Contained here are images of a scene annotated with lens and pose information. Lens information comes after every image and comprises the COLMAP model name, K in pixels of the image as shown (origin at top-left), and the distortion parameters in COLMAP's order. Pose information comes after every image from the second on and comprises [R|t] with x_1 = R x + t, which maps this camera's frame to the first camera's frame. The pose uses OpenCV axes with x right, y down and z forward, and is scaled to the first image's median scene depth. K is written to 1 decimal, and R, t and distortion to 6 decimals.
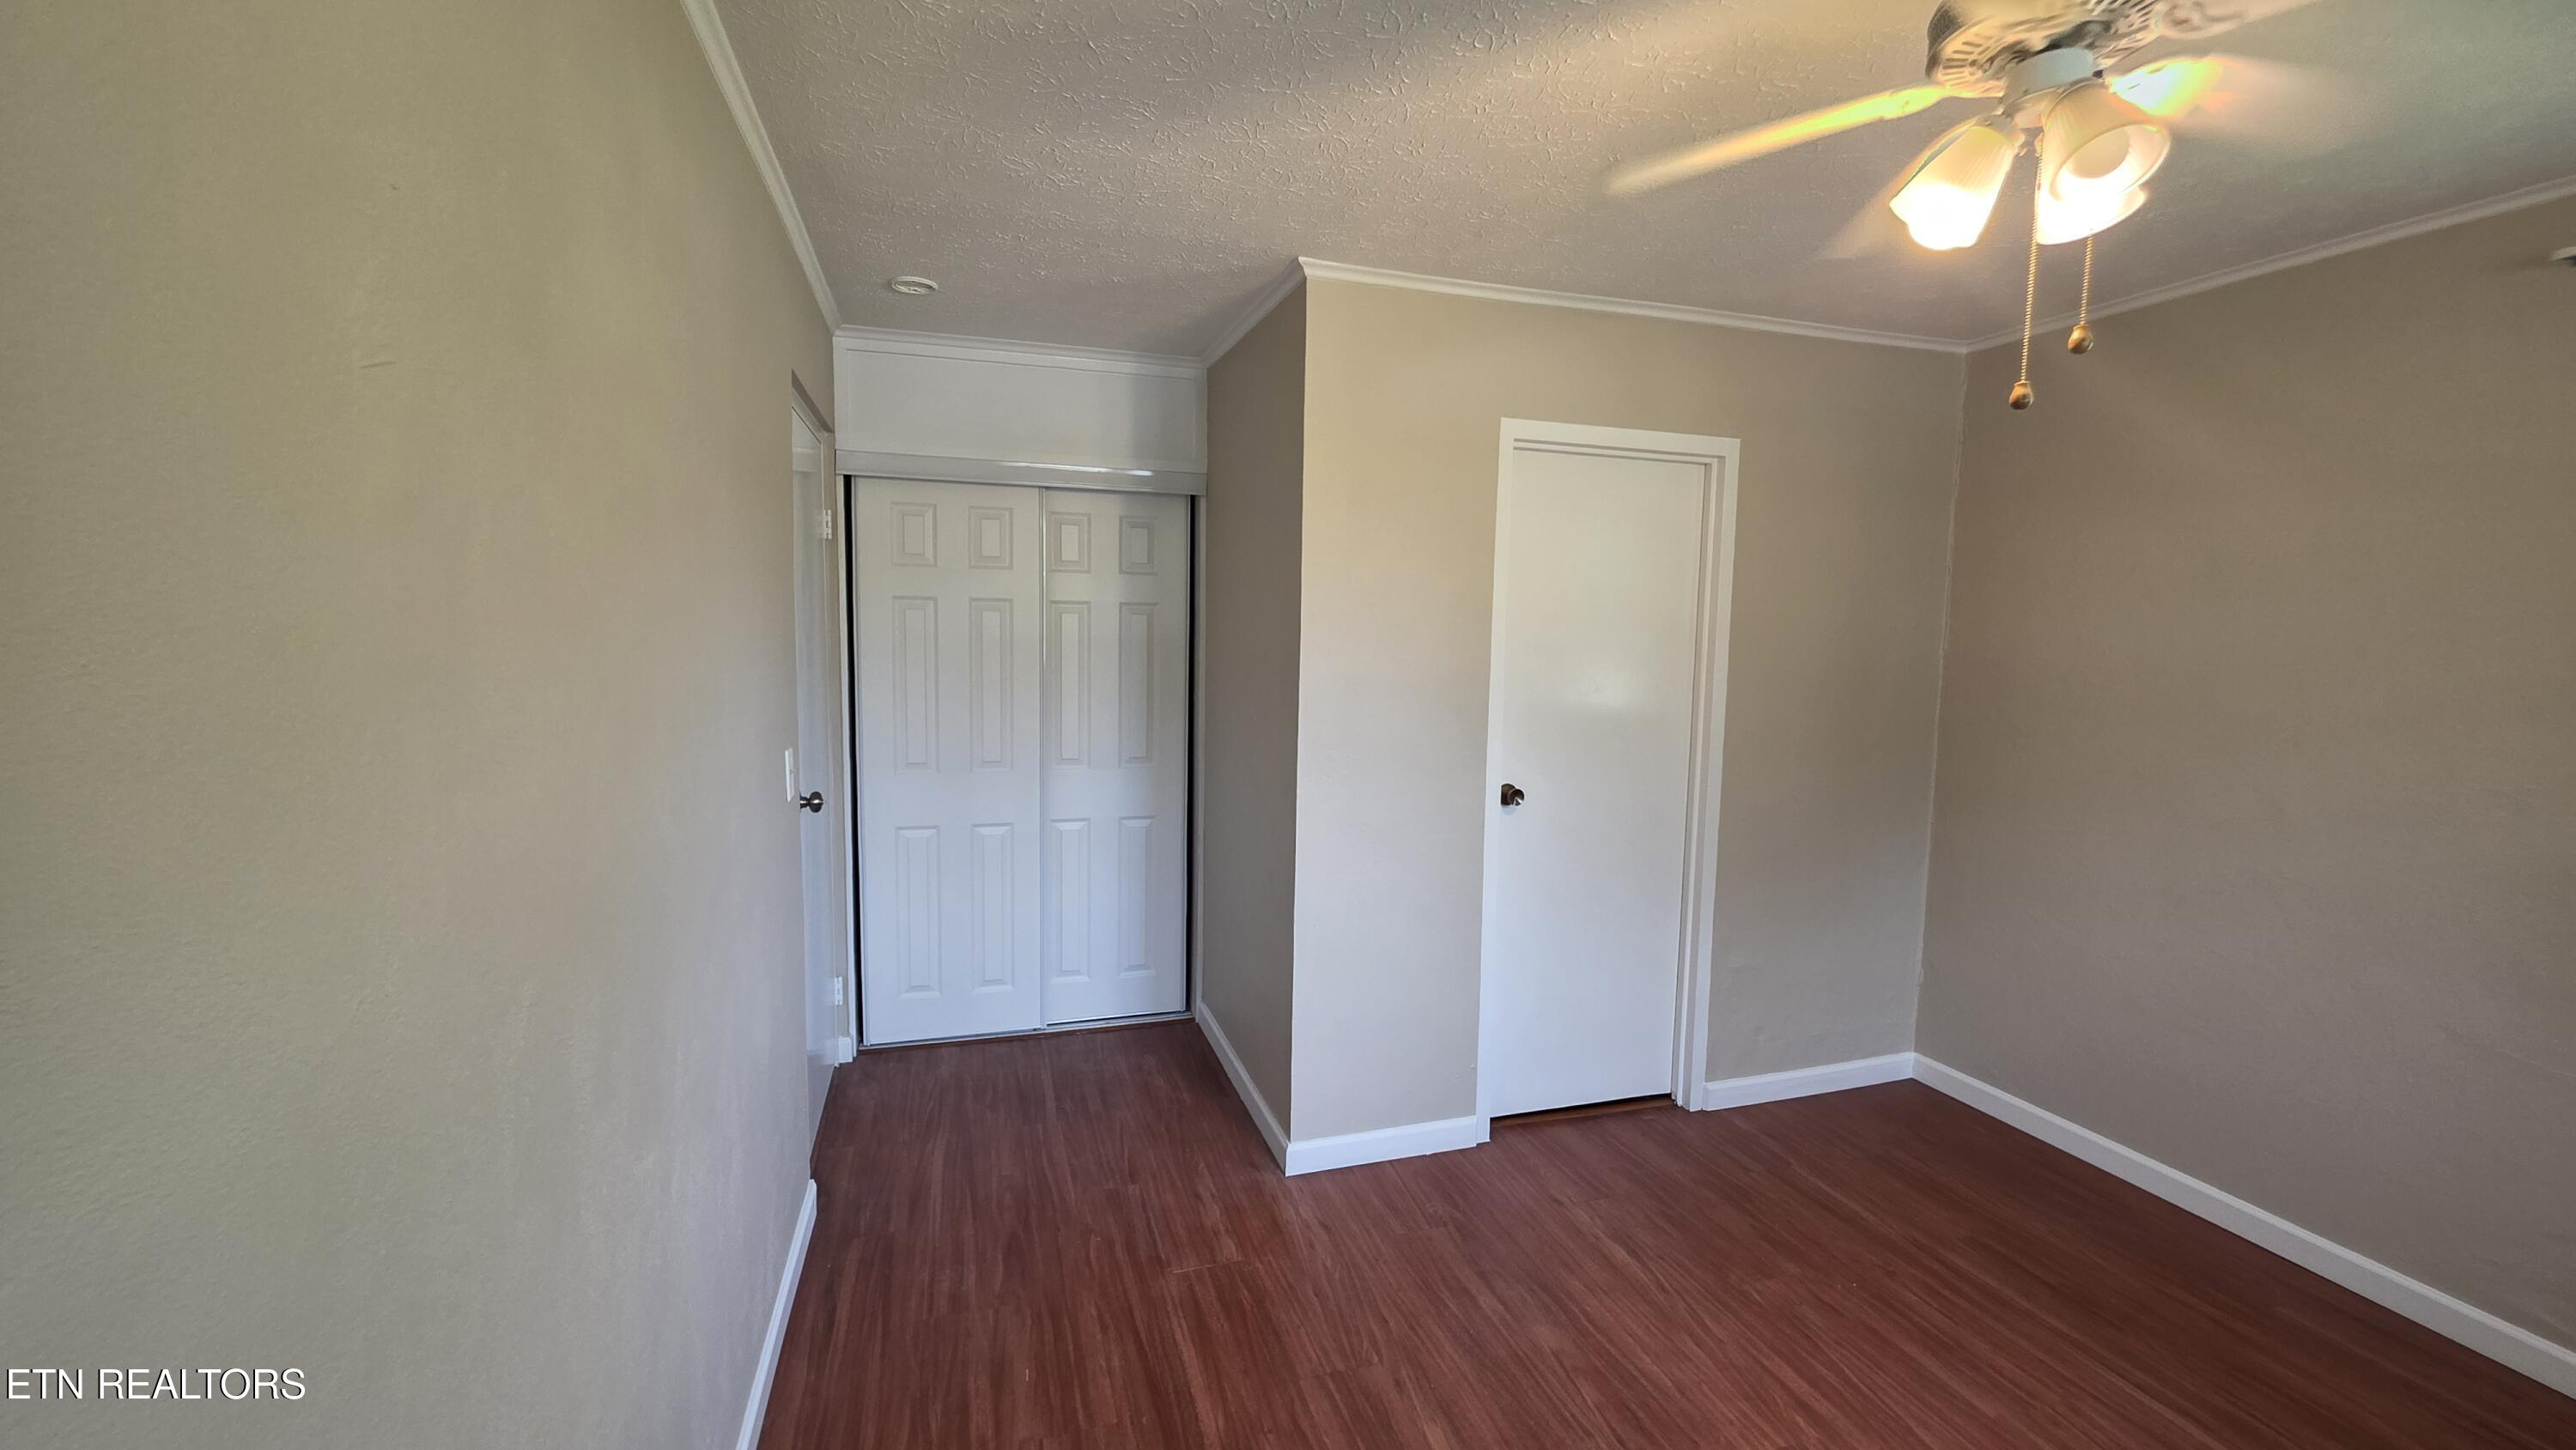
lens RADIAL K [[1030.4, 0, 1288.4], [0, 1030.4, 718.7], [0, 0, 1]] dist [0.002823, -0.000017]
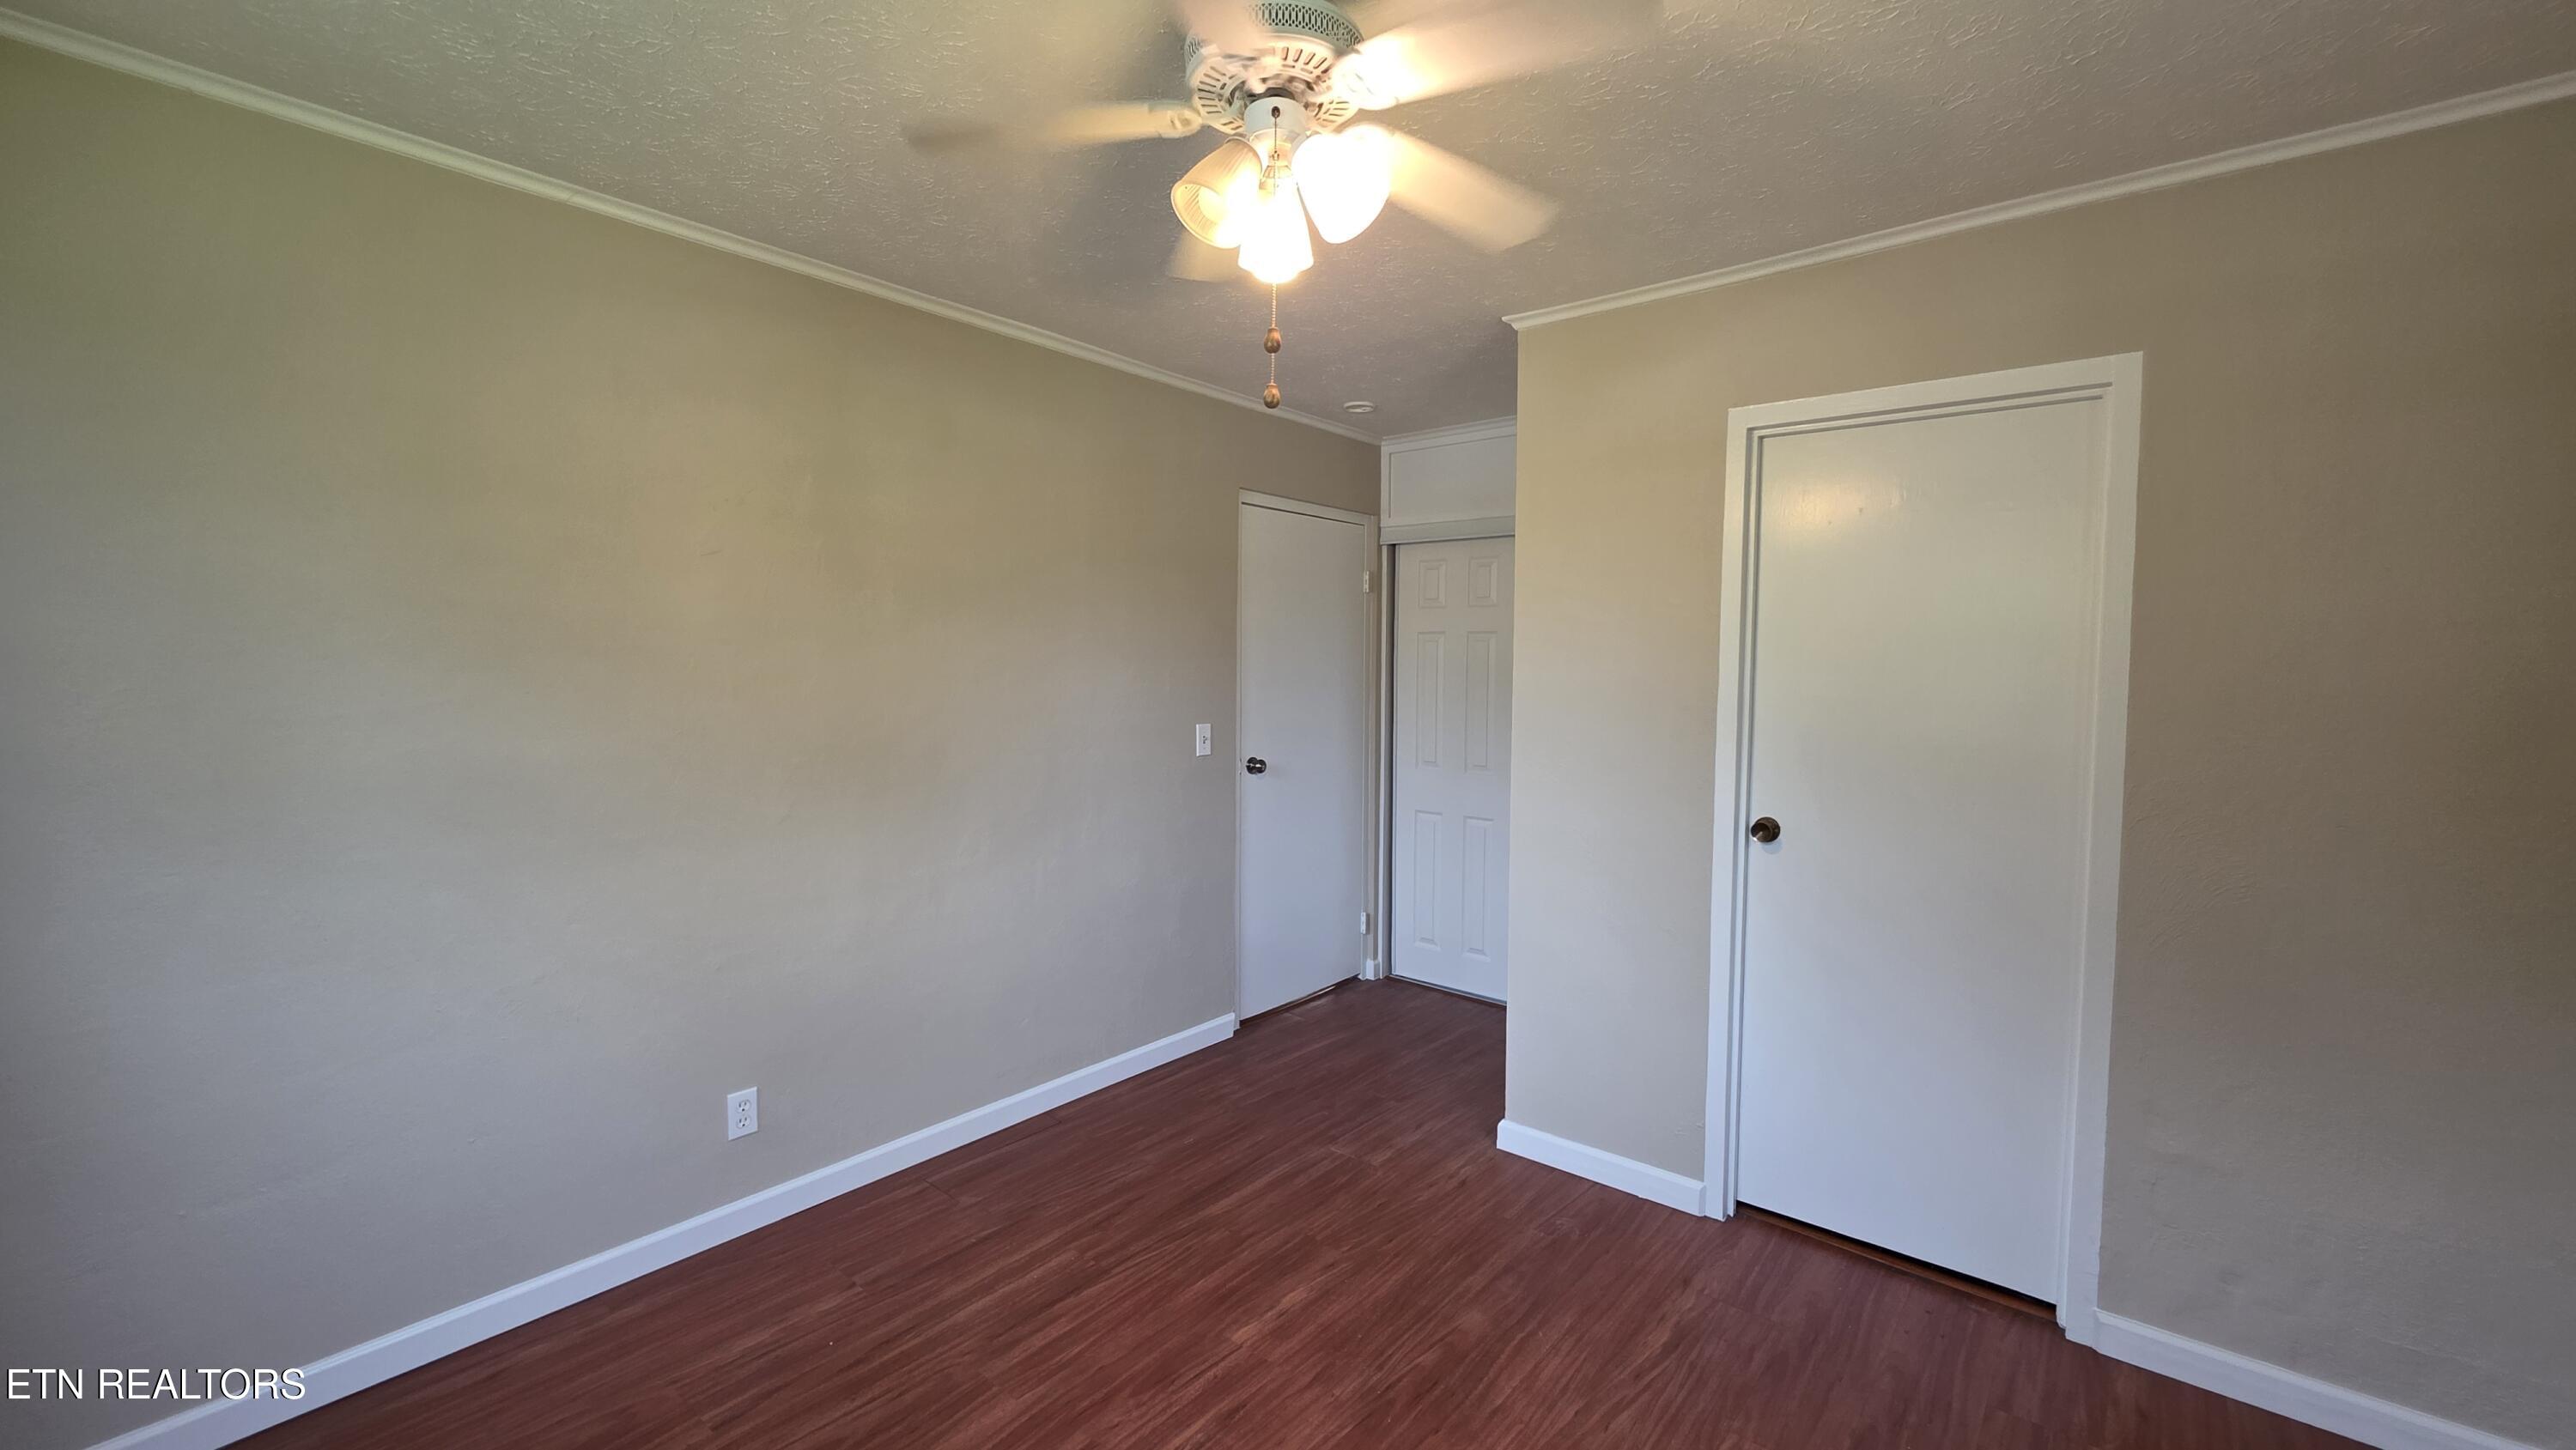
lens RADIAL K [[1030.4, 0, 1288.4], [0, 1030.4, 718.7], [0, 0, 1]] dist [0.002823, -0.000017]
pose [[0.541528, 0.033494, -0.840016, 0.765711], [-0.079778, 0.996744, -0.011687, 0.024145], [0.836889, 0.073344, 0.542436, 0.193369]]
